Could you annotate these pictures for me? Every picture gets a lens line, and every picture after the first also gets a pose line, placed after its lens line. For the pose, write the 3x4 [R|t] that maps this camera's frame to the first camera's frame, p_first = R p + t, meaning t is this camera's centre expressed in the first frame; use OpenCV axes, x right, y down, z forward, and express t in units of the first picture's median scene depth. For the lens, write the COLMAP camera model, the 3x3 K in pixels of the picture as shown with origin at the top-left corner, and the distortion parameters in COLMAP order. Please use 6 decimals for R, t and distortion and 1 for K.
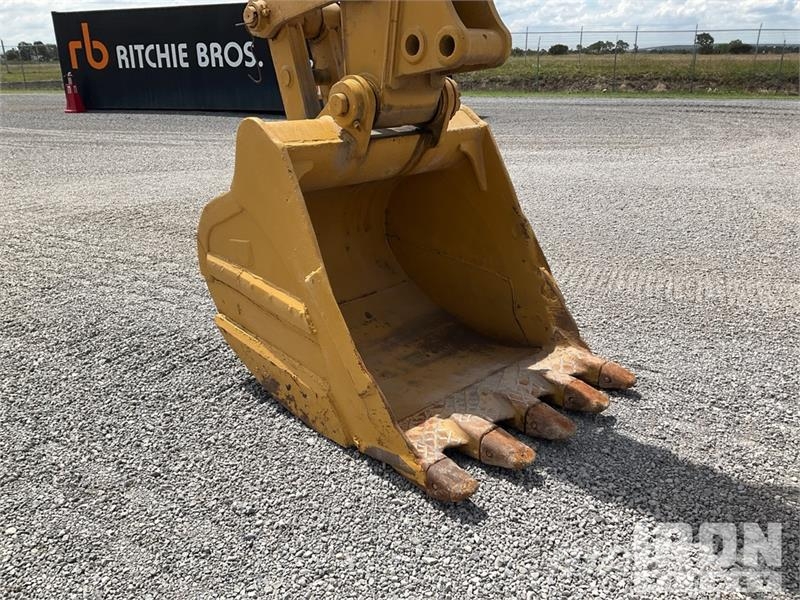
lens RADIAL K [[663.6, 0, 398.5], [0, 663.6, 296.6], [0, 0, 1]] dist [0.108298, -0.216168]
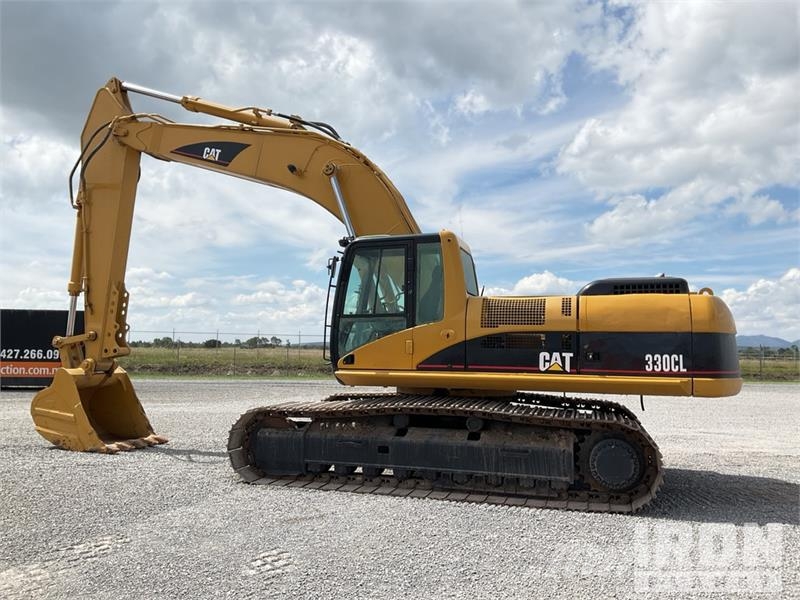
lens RADIAL K [[663.6, 0, 398.5], [0, 663.6, 296.6], [0, 0, 1]] dist [0.108298, -0.216168]
pose [[0.885118, 0.057342, 0.461821, -0.266602], [0.136928, 0.916359, -0.376214, 0.945959], [-0.444767, 0.396230, 0.803234, -2.749377]]
